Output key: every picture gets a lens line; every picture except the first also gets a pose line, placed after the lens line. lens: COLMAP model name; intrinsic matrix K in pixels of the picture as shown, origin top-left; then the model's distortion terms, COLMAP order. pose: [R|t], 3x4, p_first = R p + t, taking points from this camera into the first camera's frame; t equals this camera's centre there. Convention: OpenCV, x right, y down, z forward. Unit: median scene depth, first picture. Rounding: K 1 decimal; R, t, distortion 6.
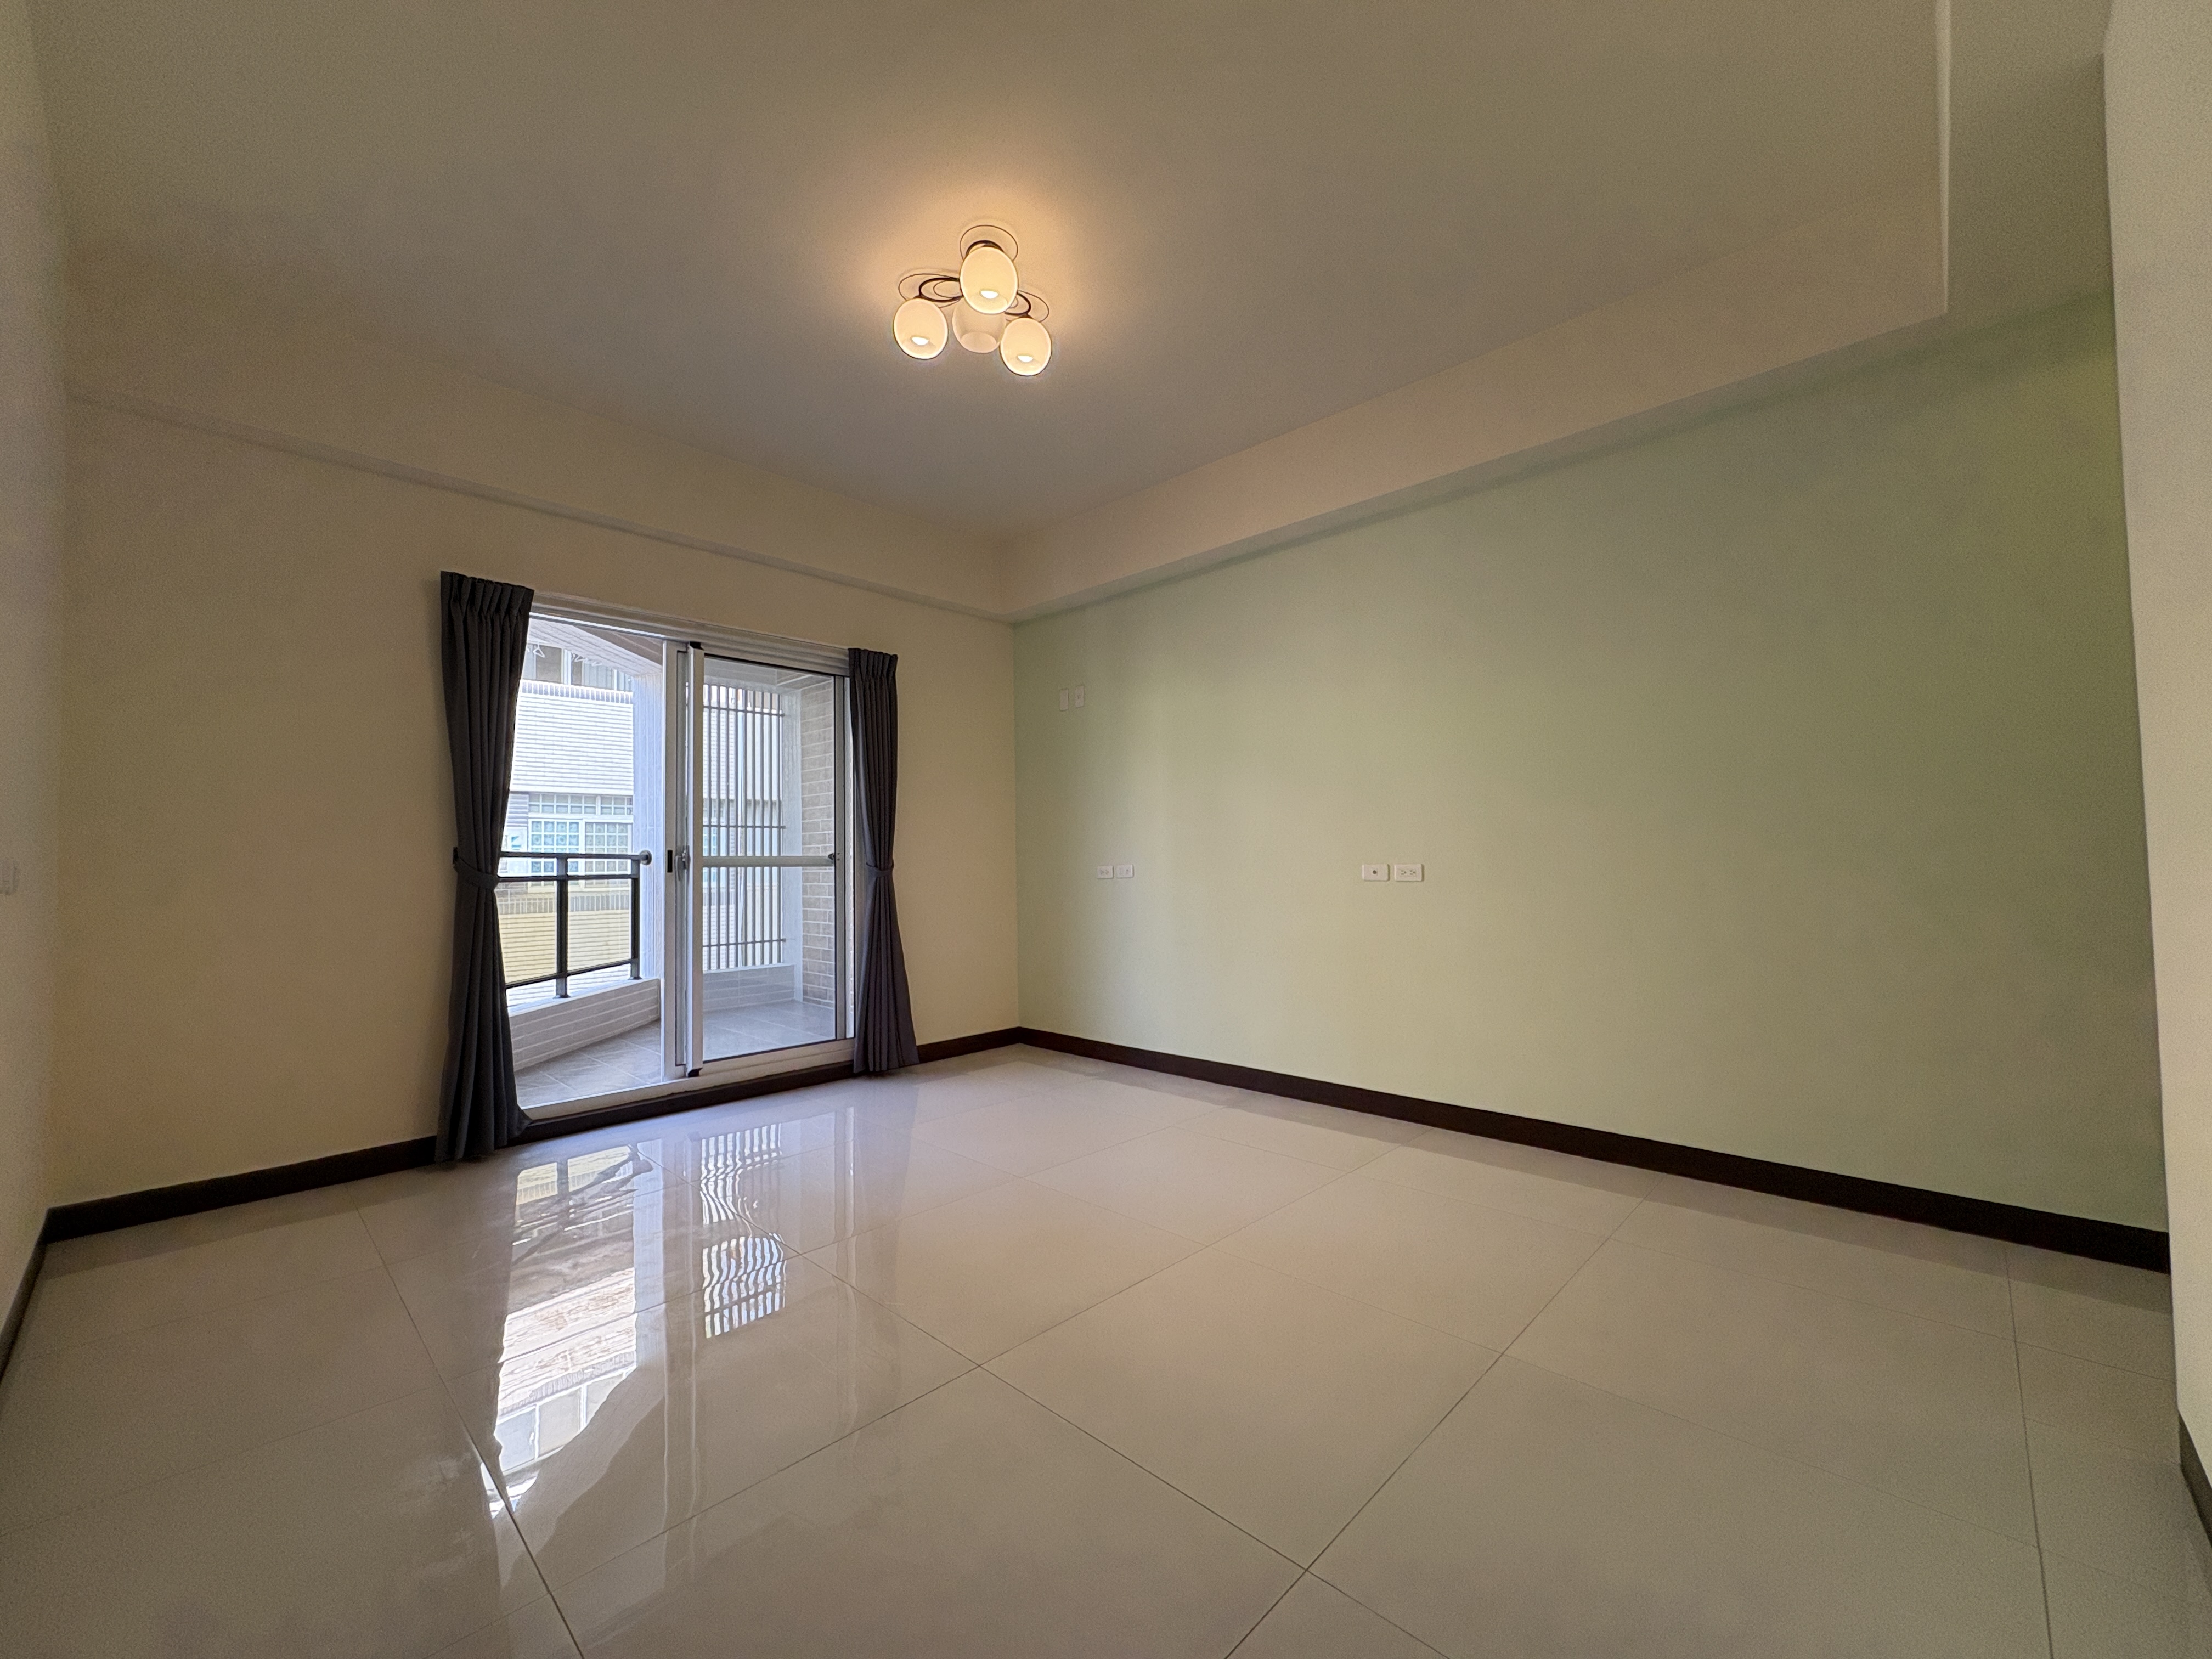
lens RADIAL K [[882.4, 0, 1114.0], [0, 882.4, 833.4], [0, 0, 1]] dist [0.000291, 0.000339]
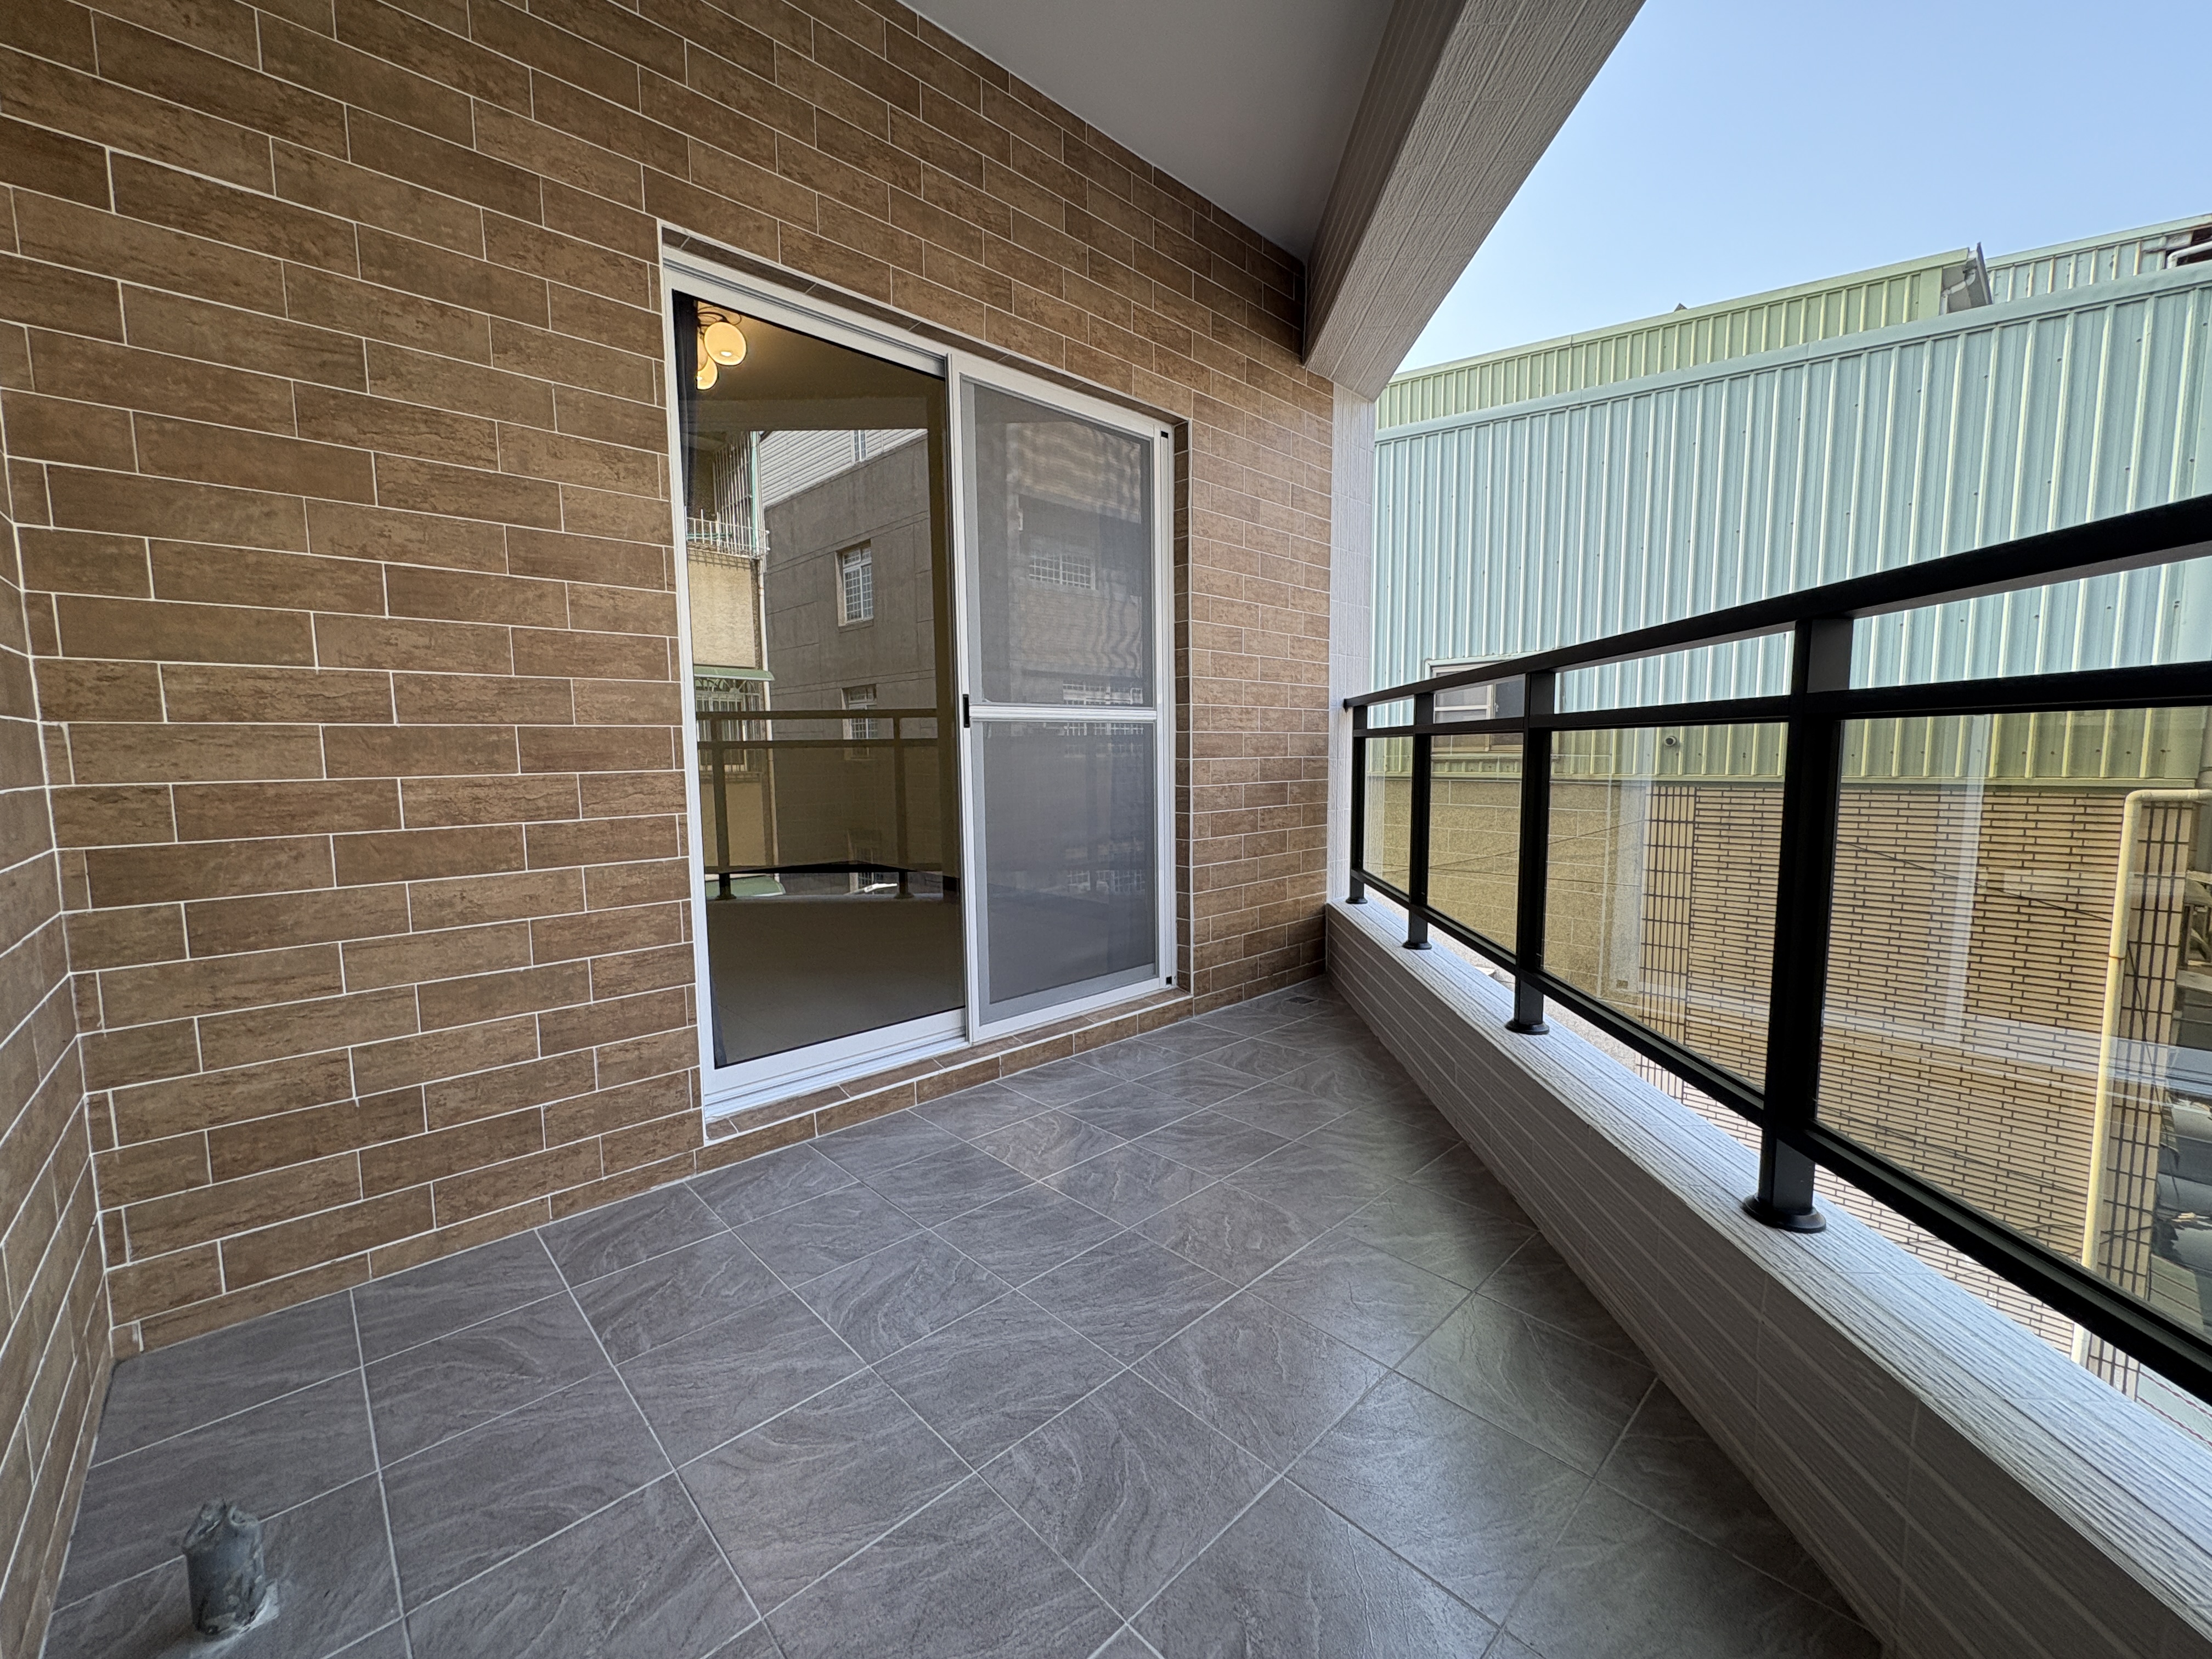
lens RADIAL K [[882.4, 0, 1105.8], [0, 882.4, 832.9], [0, 0, 1]] dist [0.000291, 0.000339]
pose [[-0.998494, 0.015756, 0.052545, -0.566201], [0.018771, 0.998176, 0.057376, 0.082832], [-0.051545, 0.058276, -0.996969, 1.545684]]
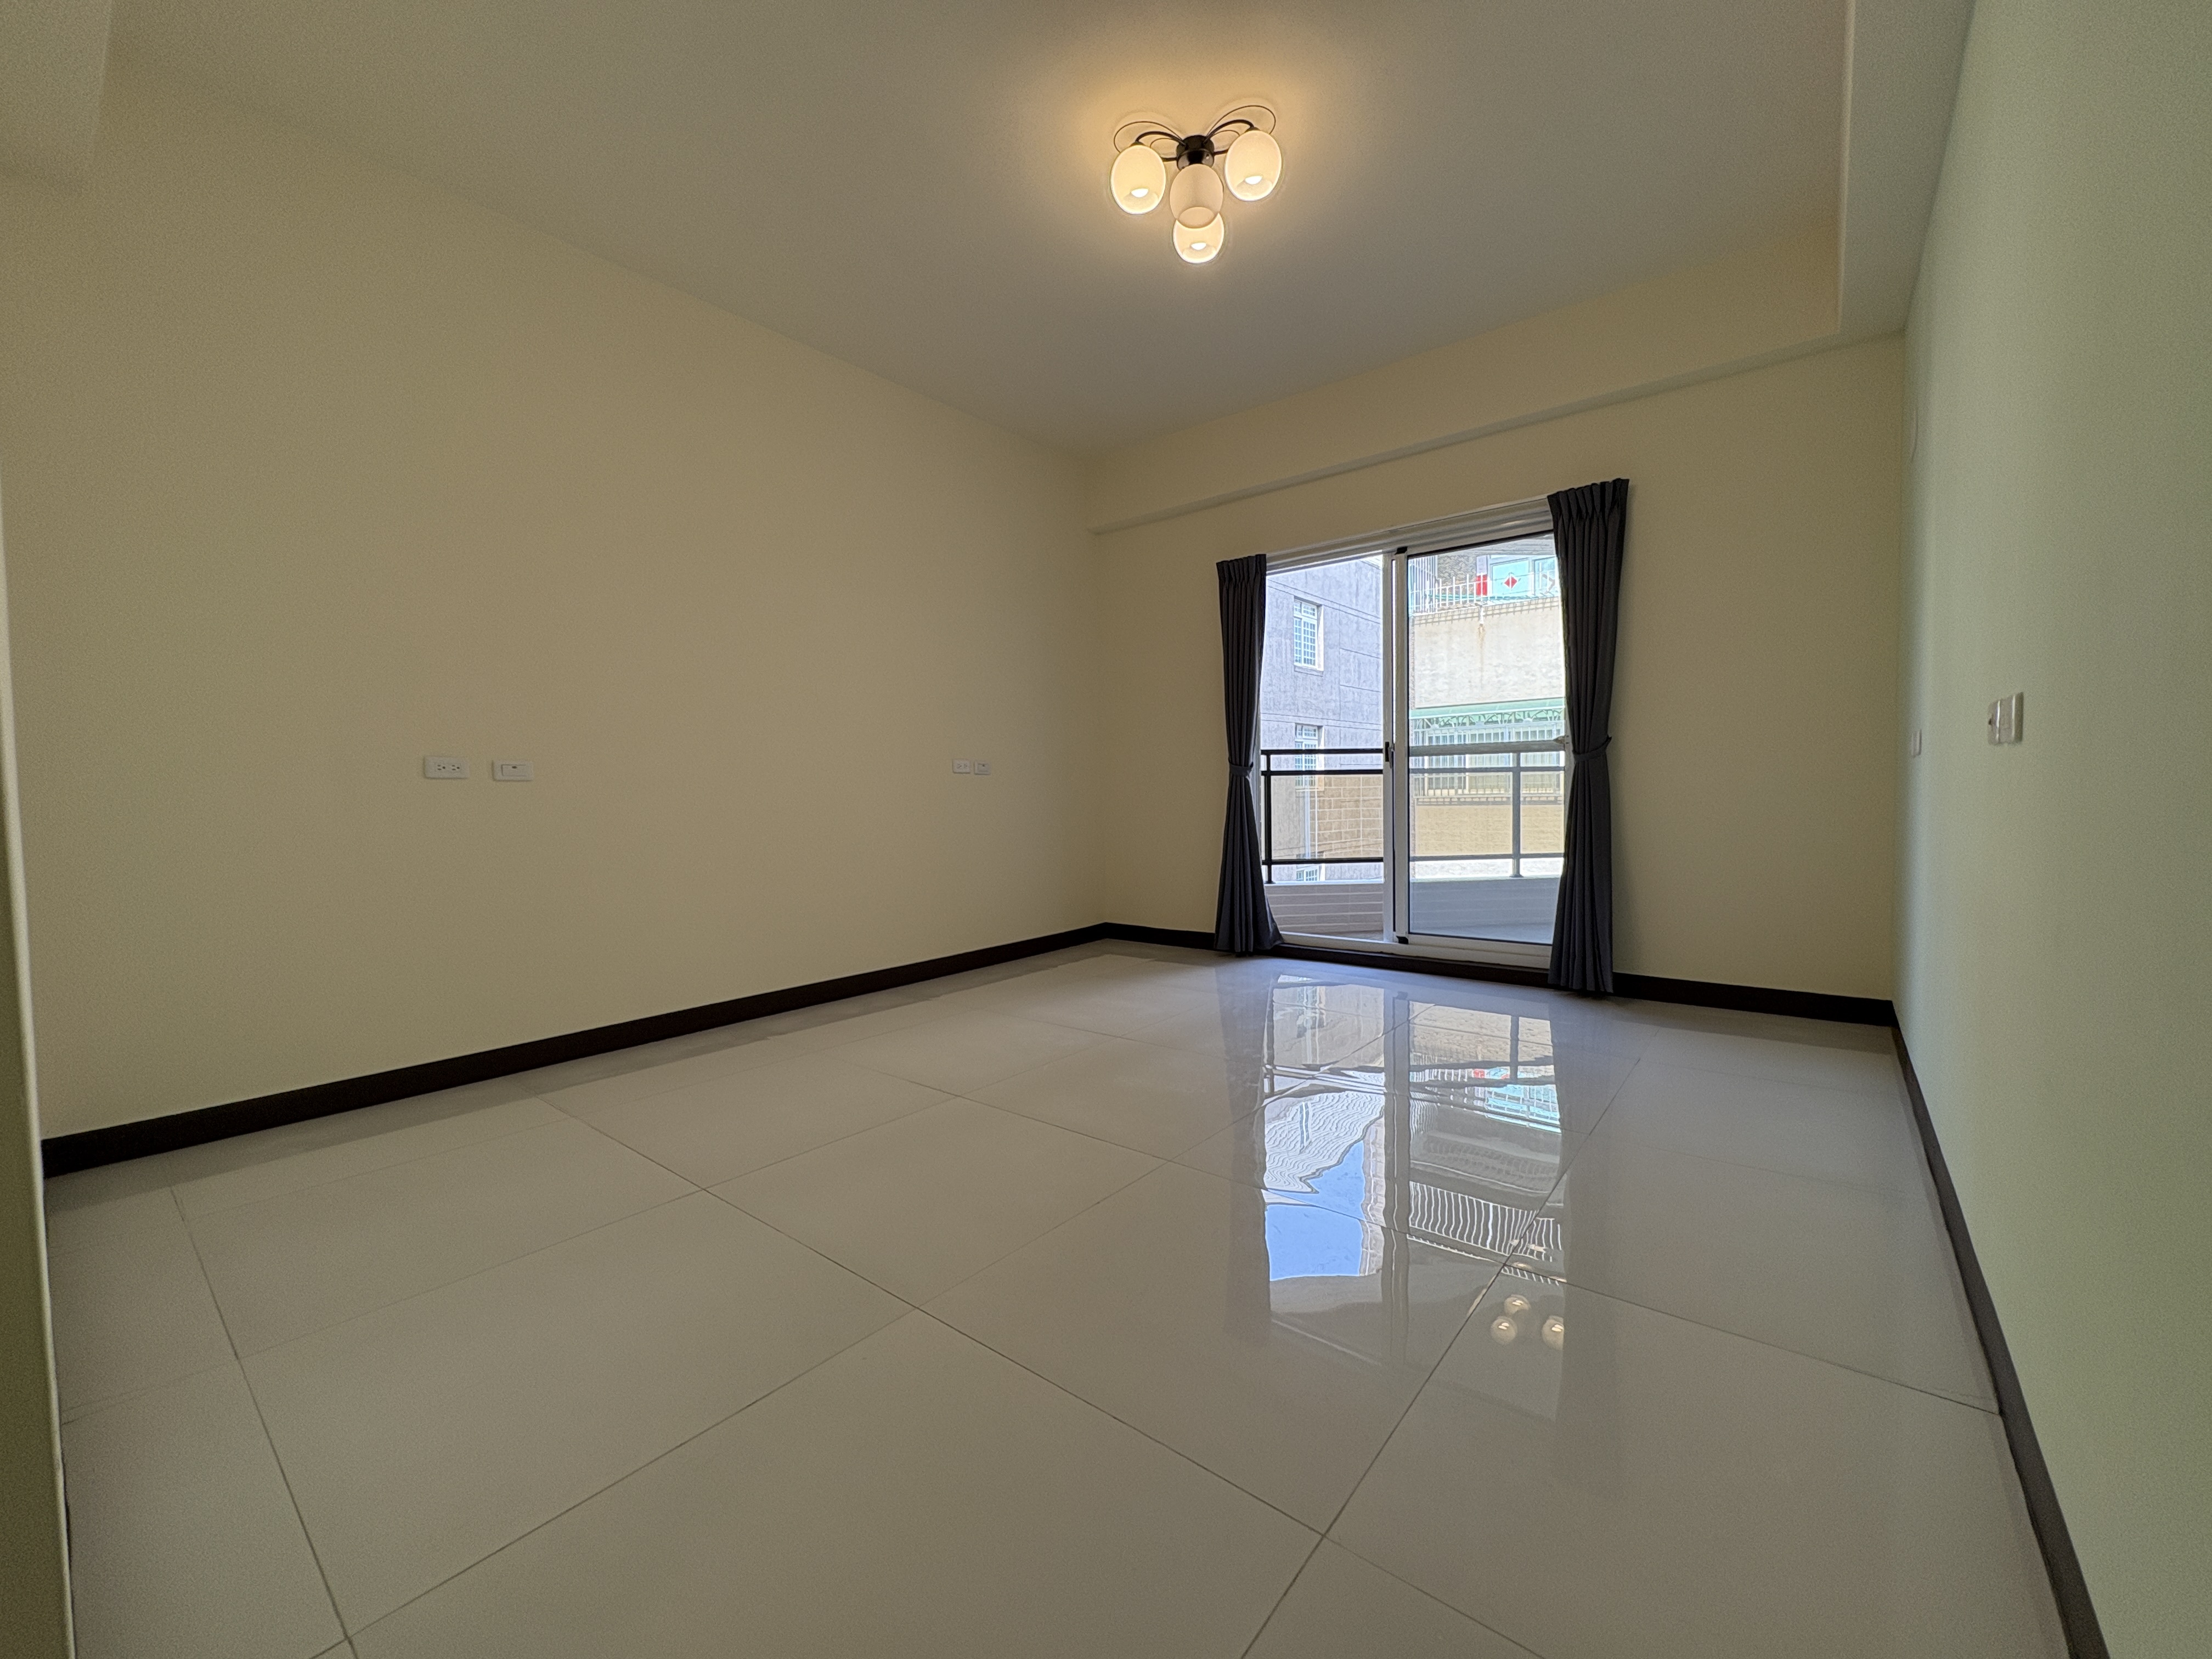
lens RADIAL K [[882.4, 0, 1105.7], [0, 882.4, 828.1], [0, 0, 1]] dist [0.000291, 0.000339]
pose [[0.086778, 0.055696, -0.994670, 0.533929], [0.052770, 0.996777, 0.060418, 0.036895], [0.994829, -0.057732, 0.083560, 0.482212]]
